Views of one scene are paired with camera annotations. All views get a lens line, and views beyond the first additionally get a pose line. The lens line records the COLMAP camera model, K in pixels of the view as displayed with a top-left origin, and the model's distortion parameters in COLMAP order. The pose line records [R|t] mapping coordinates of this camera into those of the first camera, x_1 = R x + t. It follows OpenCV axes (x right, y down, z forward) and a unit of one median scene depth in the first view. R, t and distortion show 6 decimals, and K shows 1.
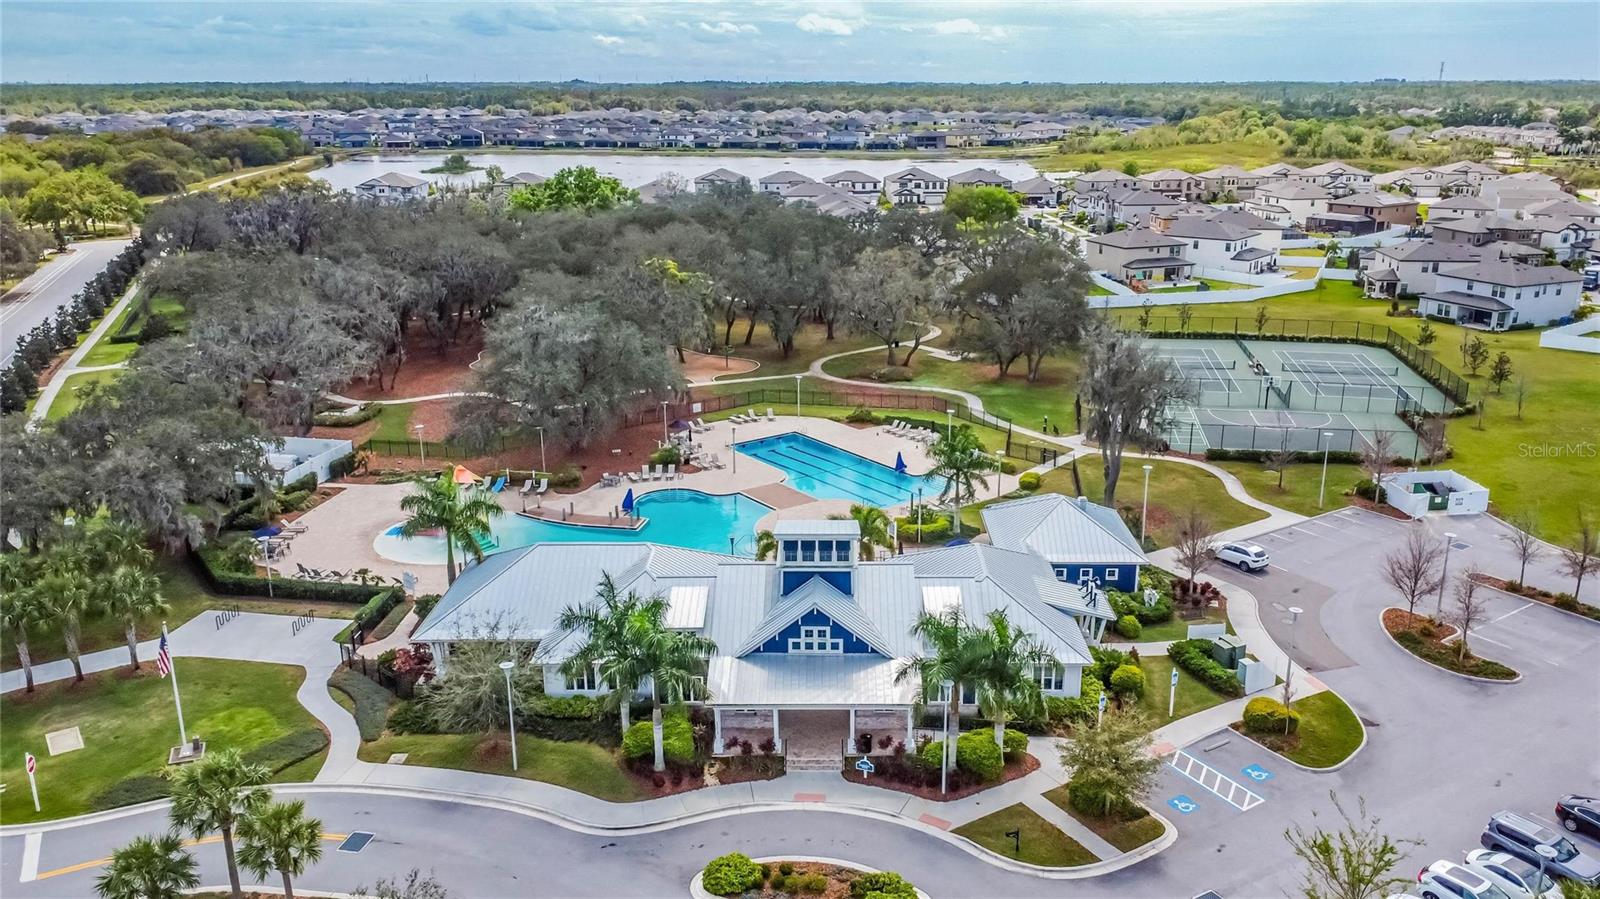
lens RADIAL K [[1219.6, 0, 800.0], [0, 1219.6, 449.5], [0, 0, 1]] dist [0.008084, 0.009630]
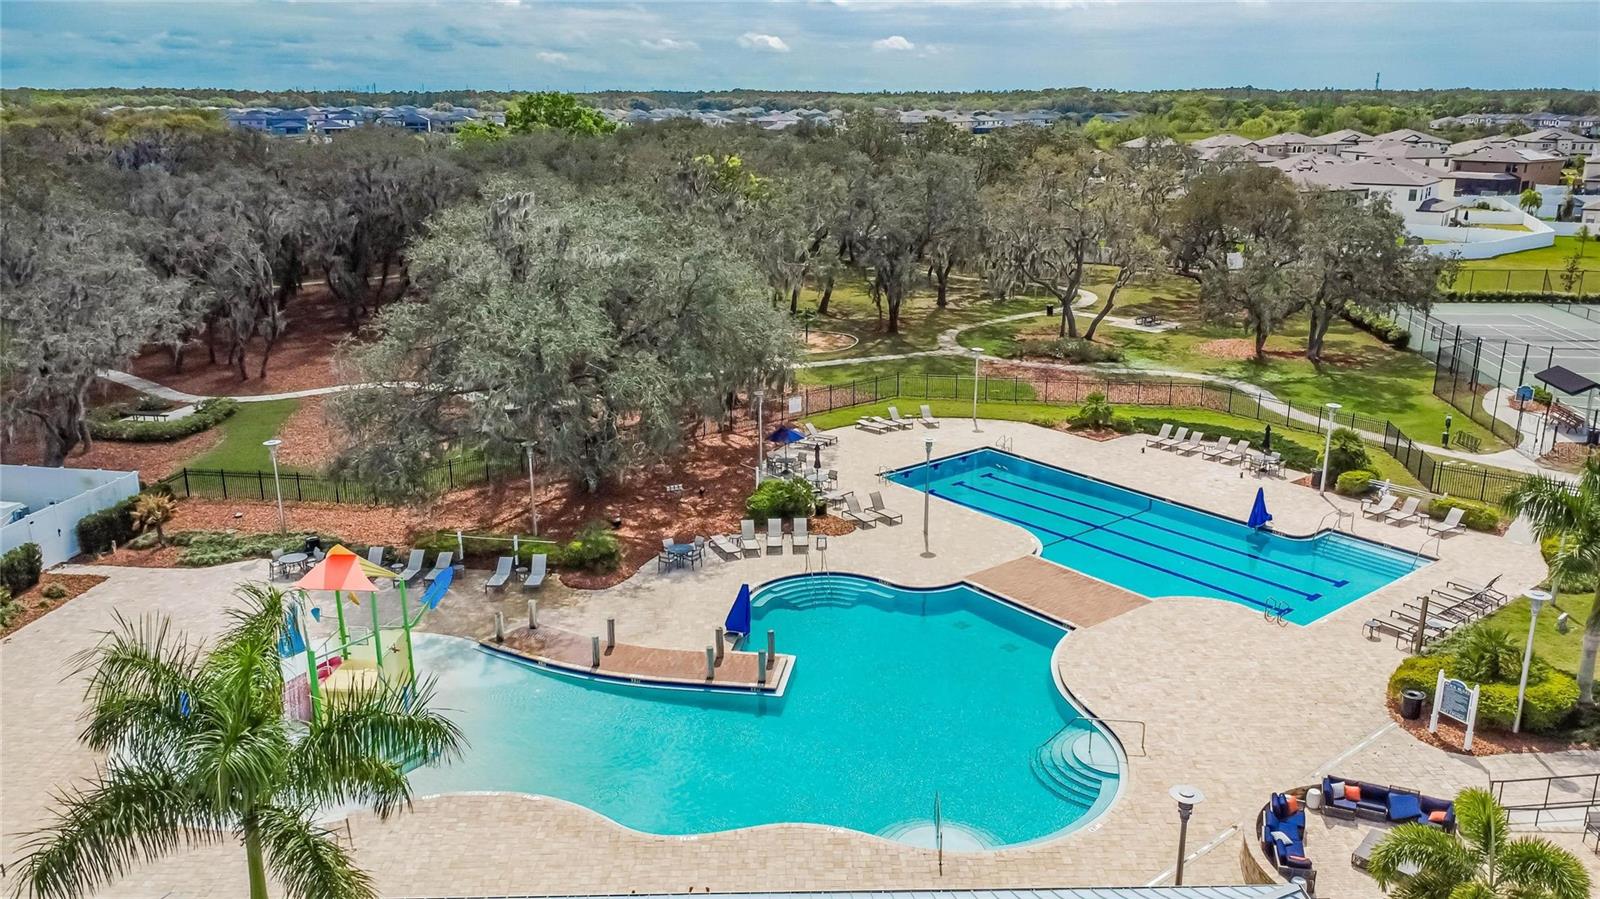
lens RADIAL K [[1219.6, 0, 800.0], [0, 1219.6, 449.5], [0, 0, 1]] dist [0.008084, 0.009630]
pose [[0.999244, -0.006132, 0.038380, -0.121040], [0.006313, 0.999970, -0.004583, -0.012511], [-0.038350, 0.004822, 0.999253, 0.502581]]
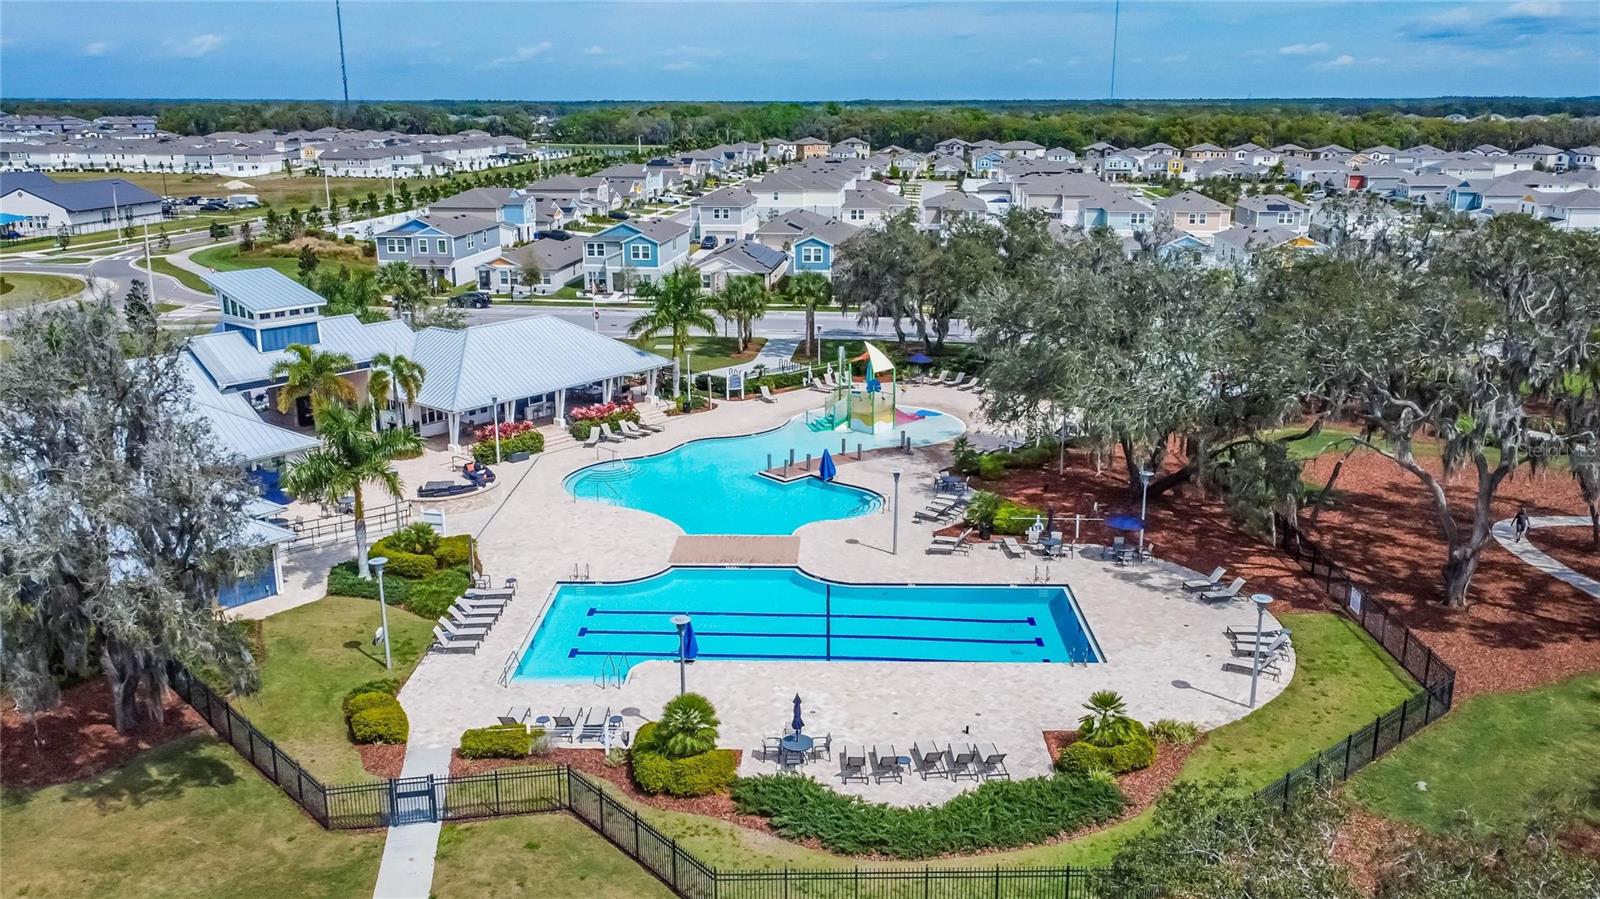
lens RADIAL K [[1219.6, 0, 800.0], [0, 1219.6, 449.5], [0, 0, 1]] dist [0.008084, 0.009630]
pose [[-0.617167, 0.223297, -0.754483, 0.367905], [-0.218065, 0.872784, 0.436687, -0.247495], [0.756011, 0.434035, -0.489960, 1.196425]]
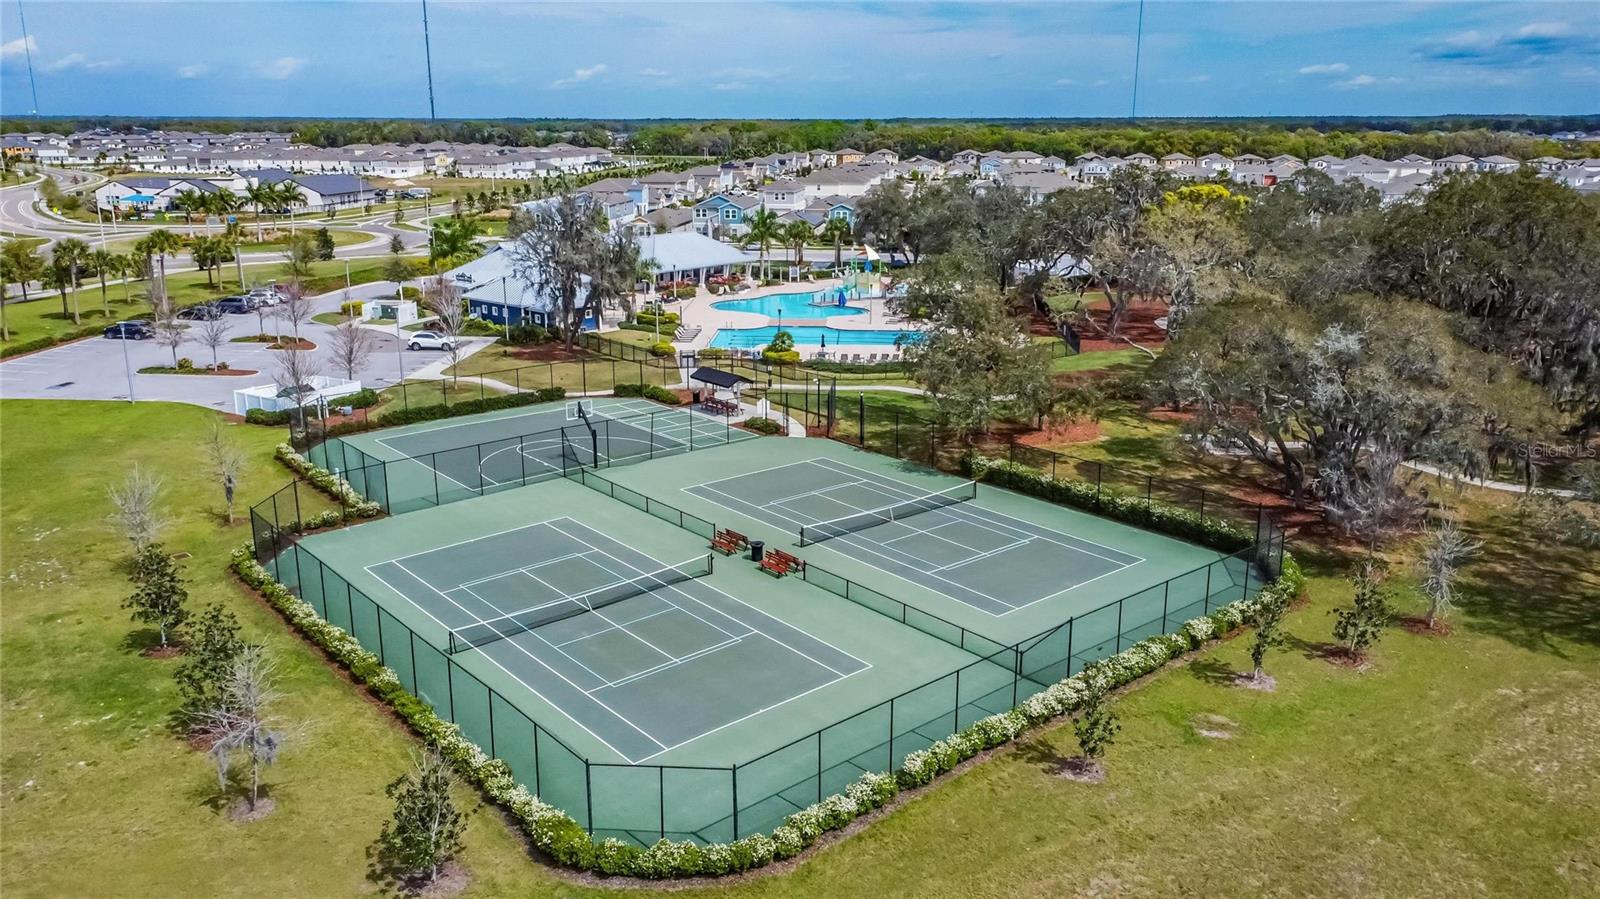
lens RADIAL K [[1219.6, 0, 800.0], [0, 1219.6, 449.5], [0, 0, 1]] dist [0.008084, 0.009630]
pose [[-0.644531, 0.207155, -0.735980, 0.878250], [-0.211321, 0.876833, 0.431864, -0.366798], [0.734795, 0.433878, -0.521370, 1.598795]]
